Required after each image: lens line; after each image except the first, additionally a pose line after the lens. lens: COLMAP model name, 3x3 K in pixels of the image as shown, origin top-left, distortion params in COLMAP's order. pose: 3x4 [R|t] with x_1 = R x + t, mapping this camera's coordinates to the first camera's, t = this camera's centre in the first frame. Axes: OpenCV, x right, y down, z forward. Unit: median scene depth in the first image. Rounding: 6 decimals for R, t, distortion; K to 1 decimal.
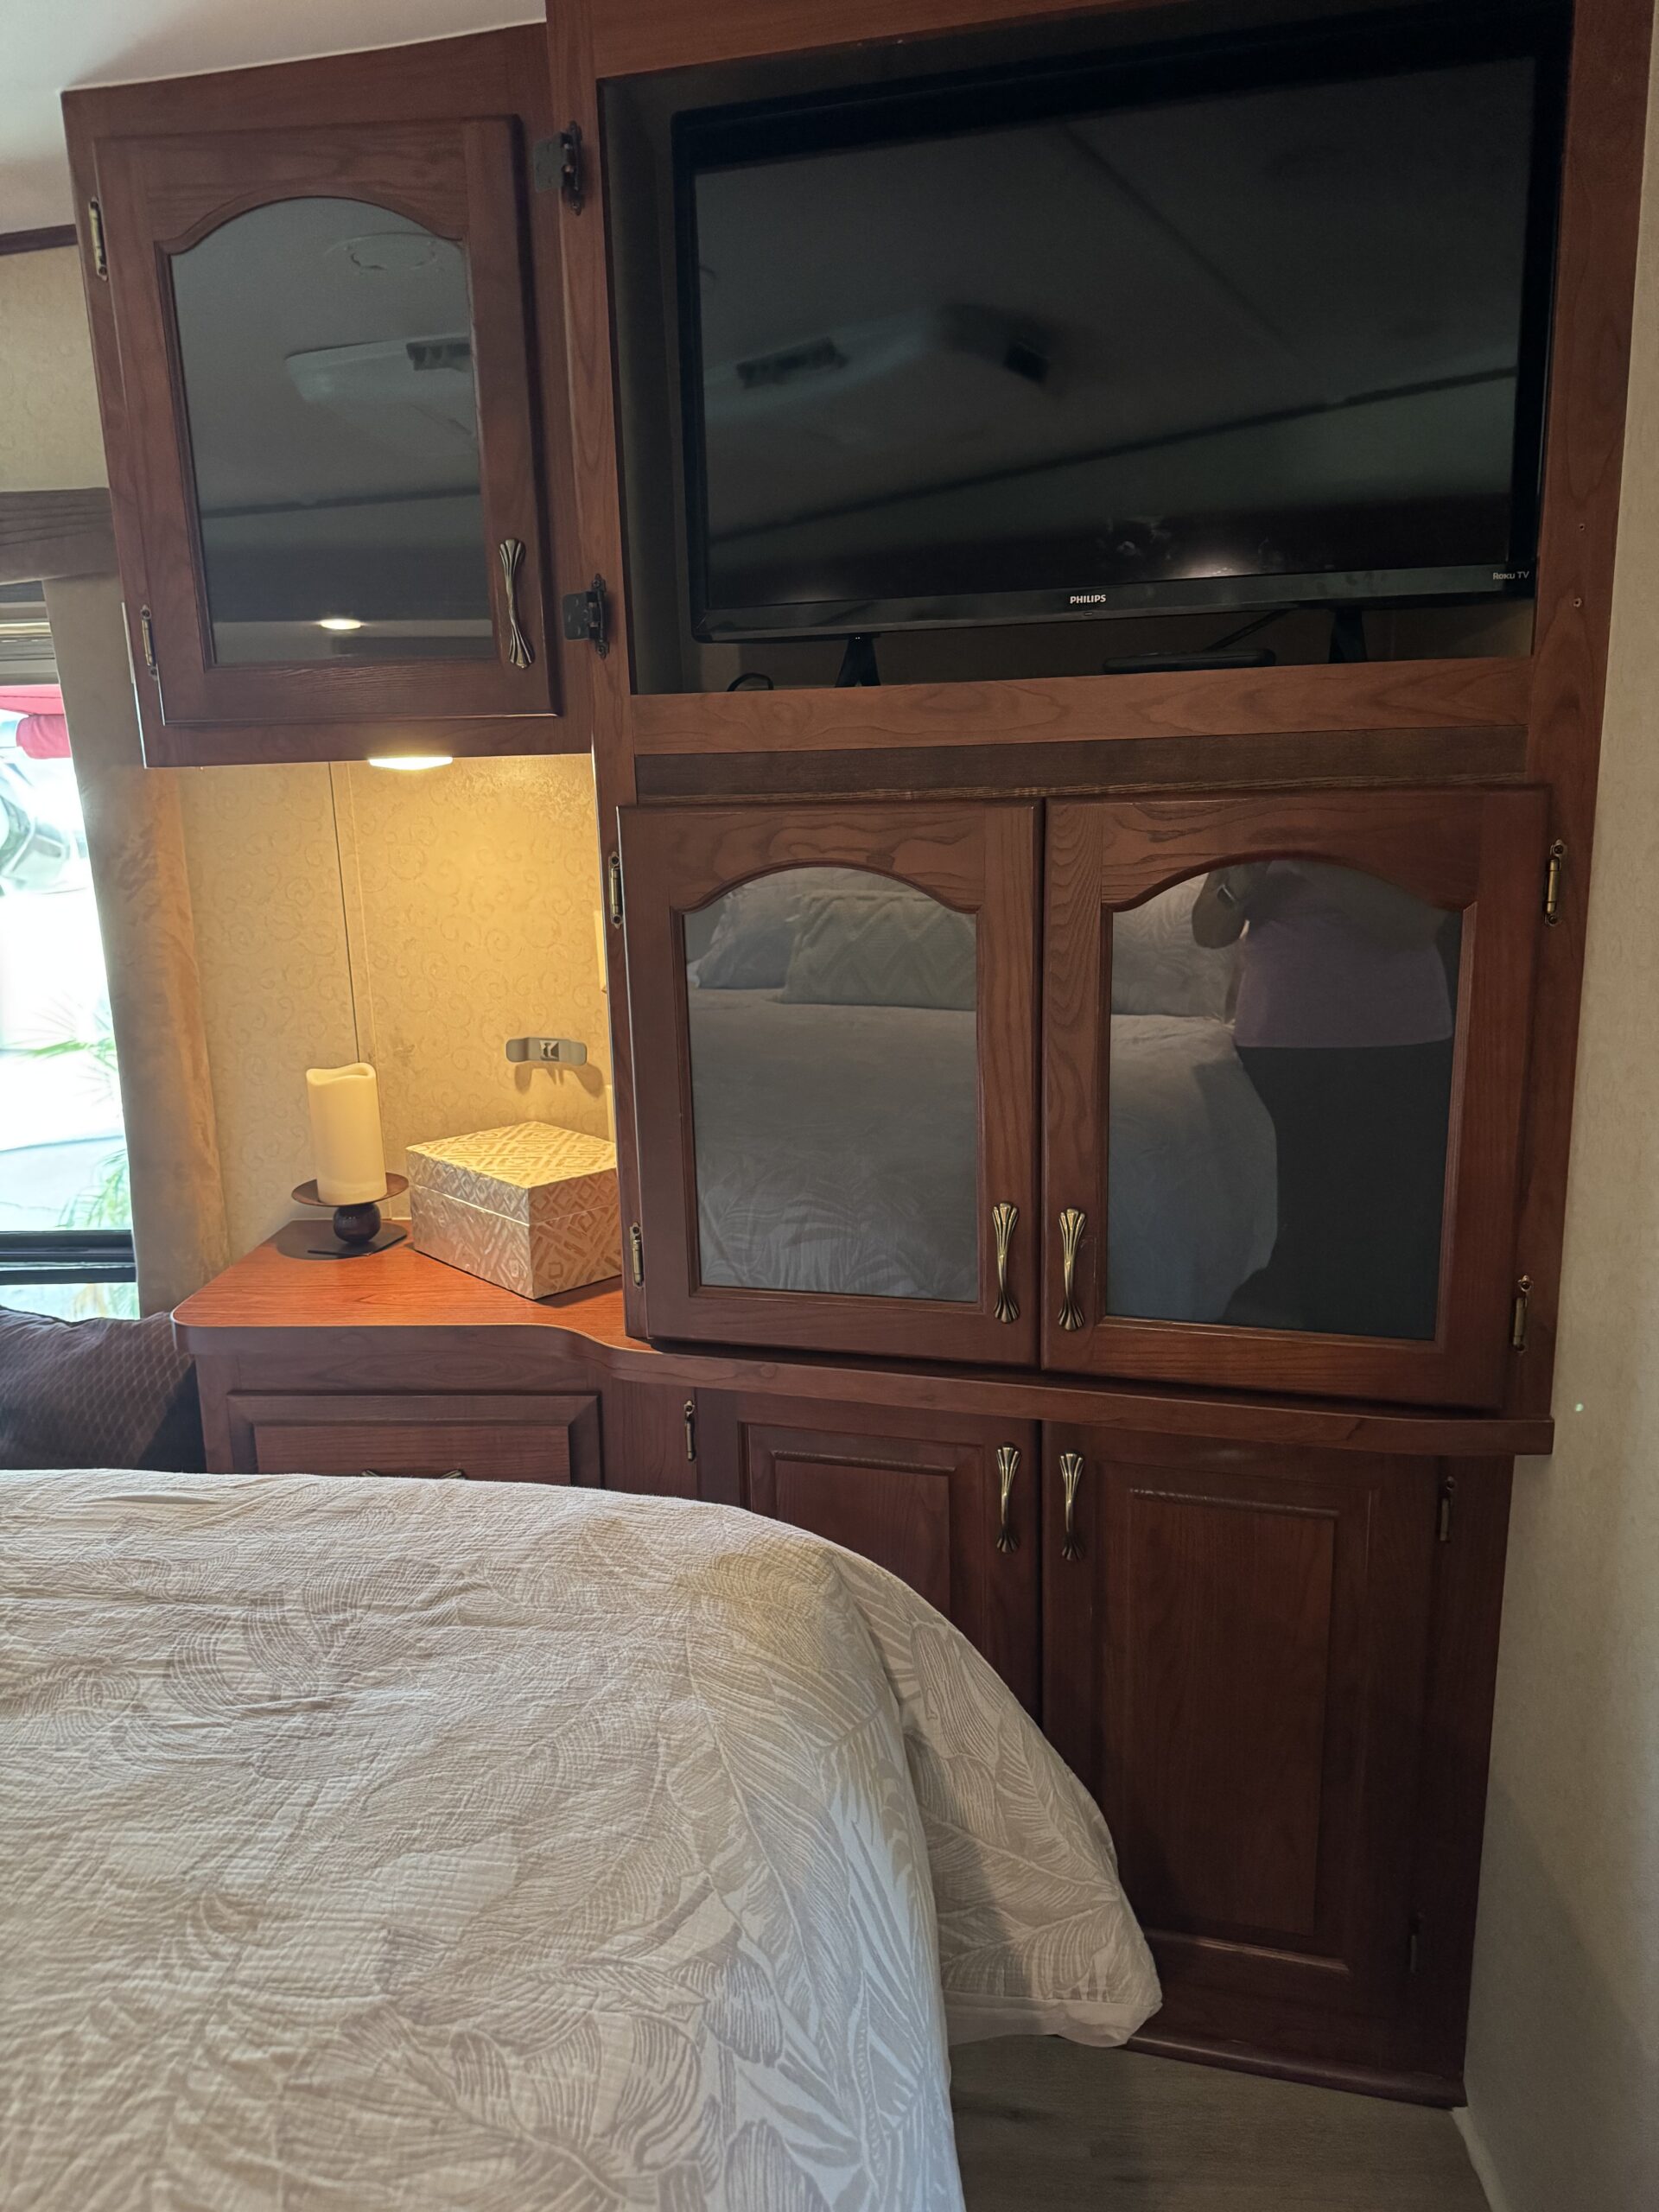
lens RADIAL K [[1546.3, 0, 829.2], [0, 1546.3, 1108.8], [0, 0, 1]] dist [-0.003423, -0.003437]
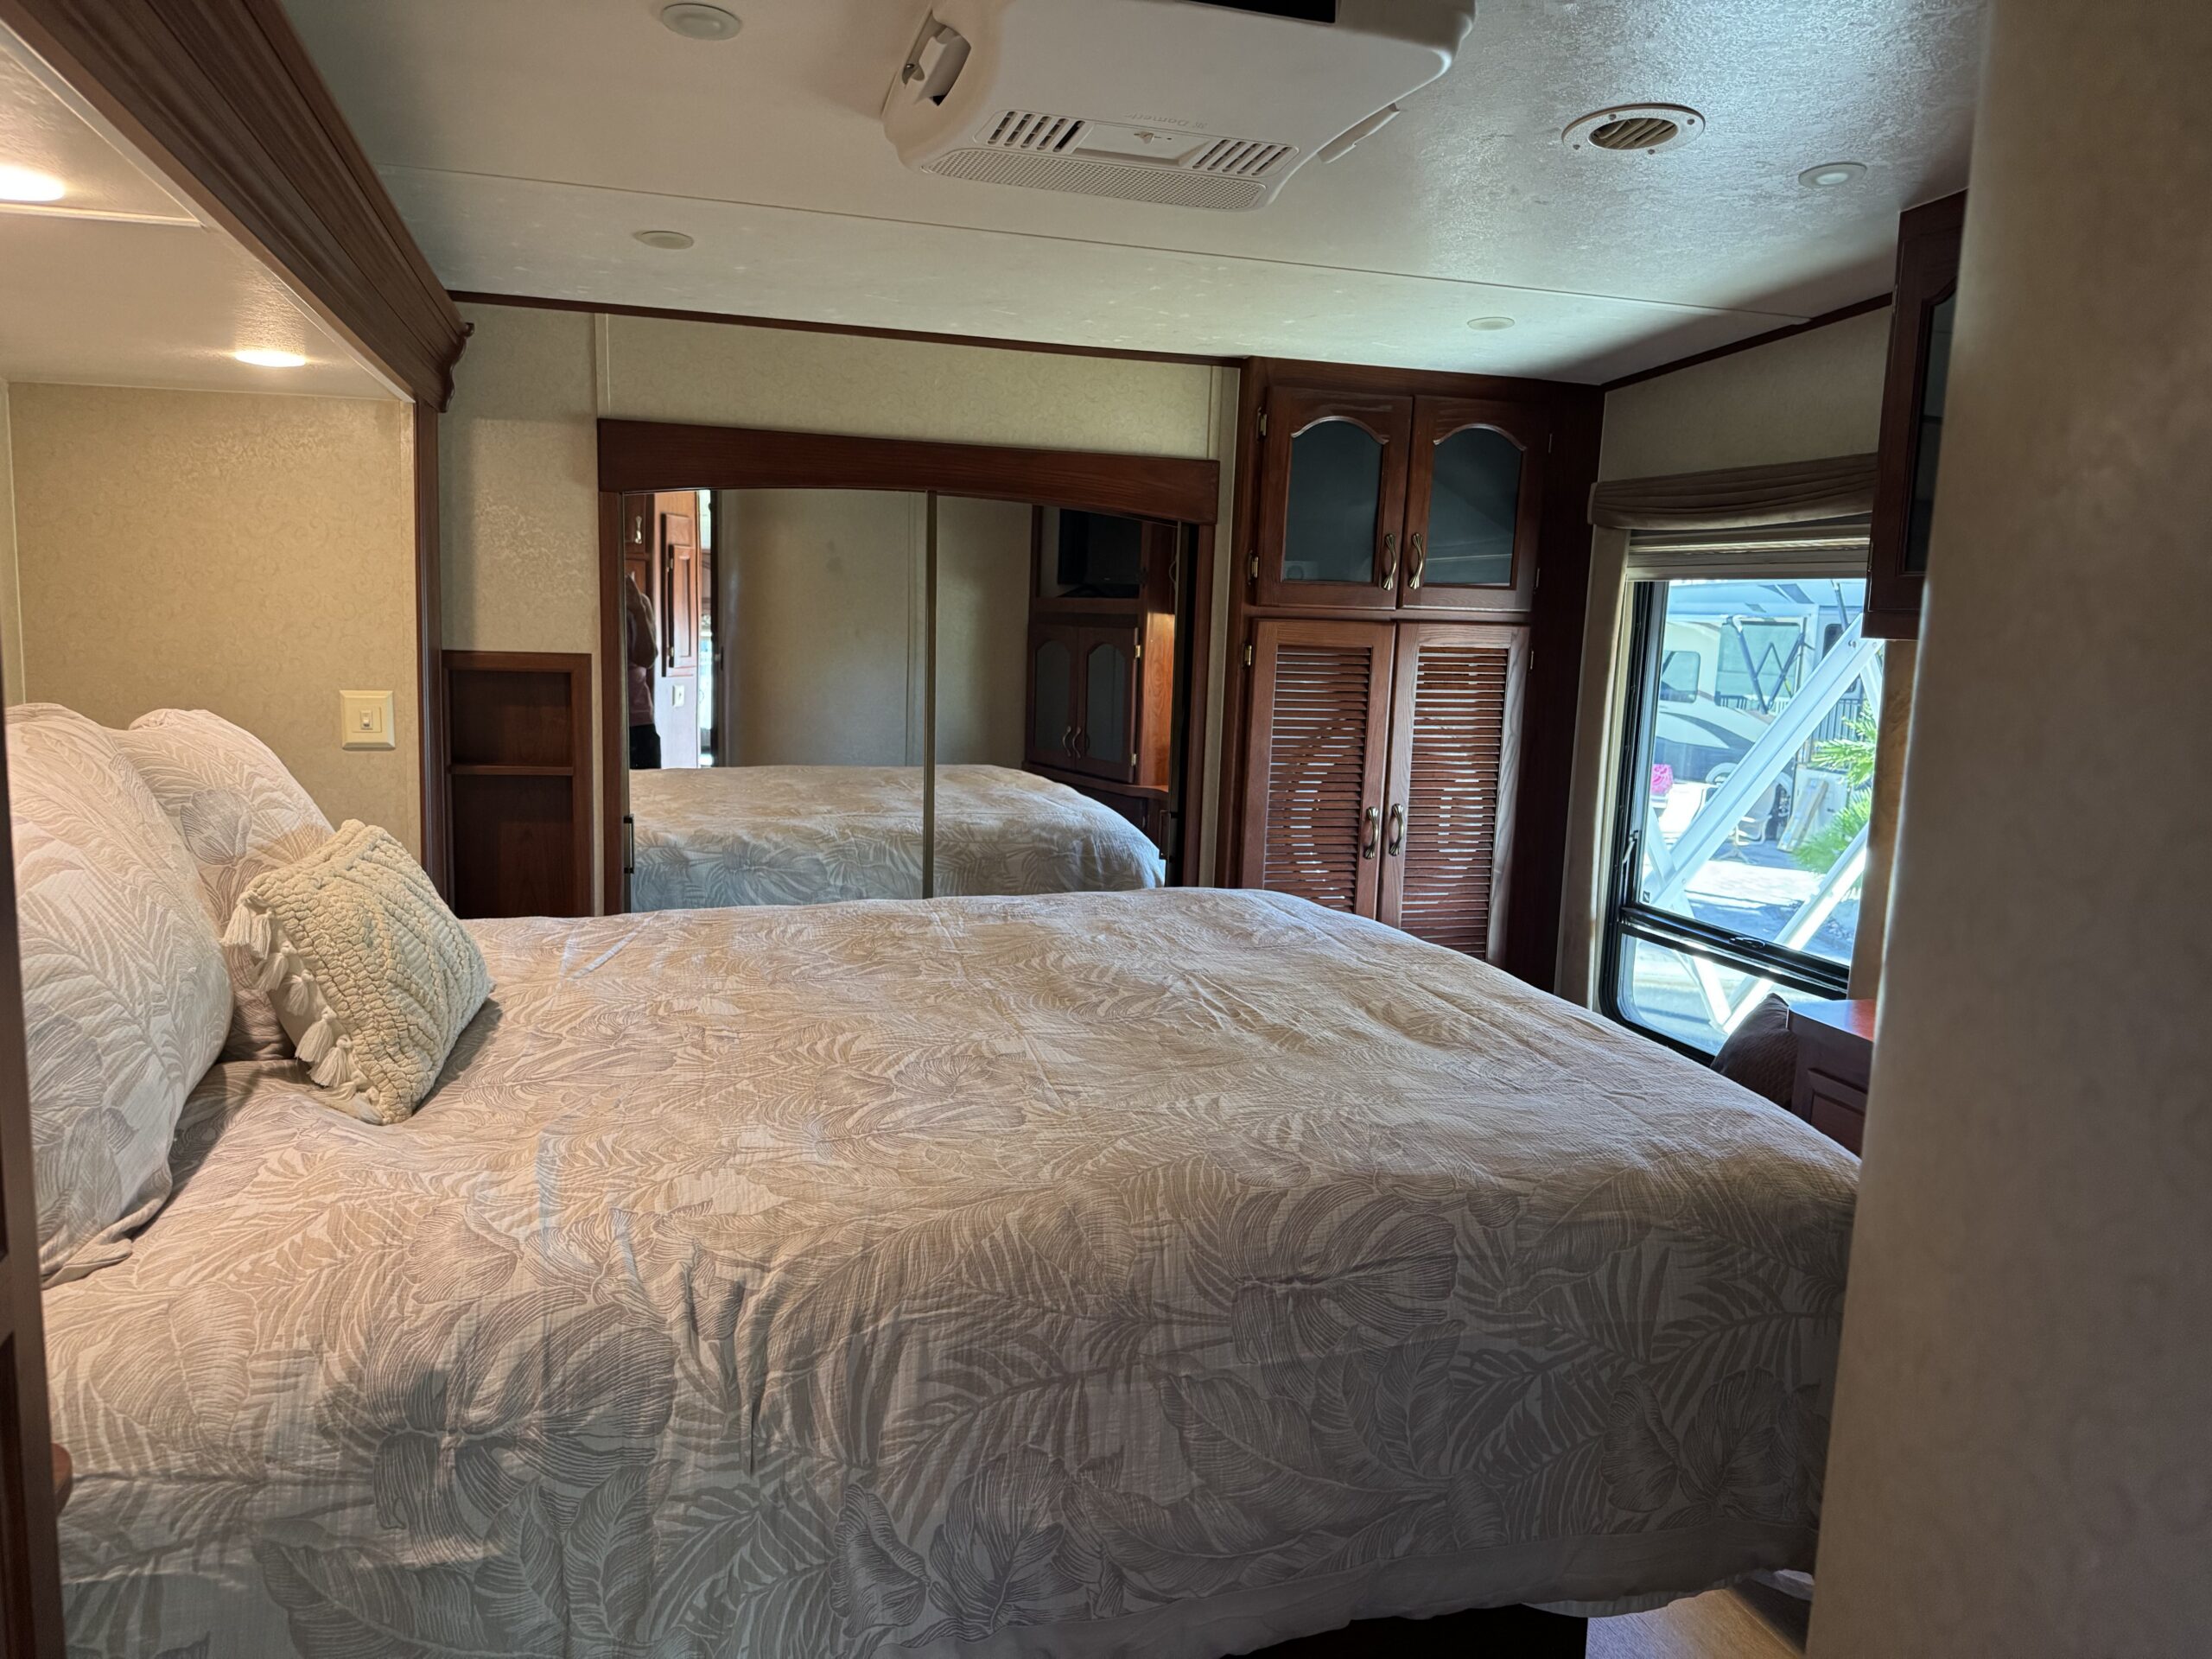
lens RADIAL K [[1546.3, 0, 1105.0], [0, 1546.3, 830.3], [0, 0, 1]] dist [-0.003423, -0.003437]
pose [[0.339279, 0.176496, -0.923980, 1.137777], [-0.256650, 0.962344, 0.089584, 0.018214], [0.904998, 0.206745, 0.371800, -0.267189]]
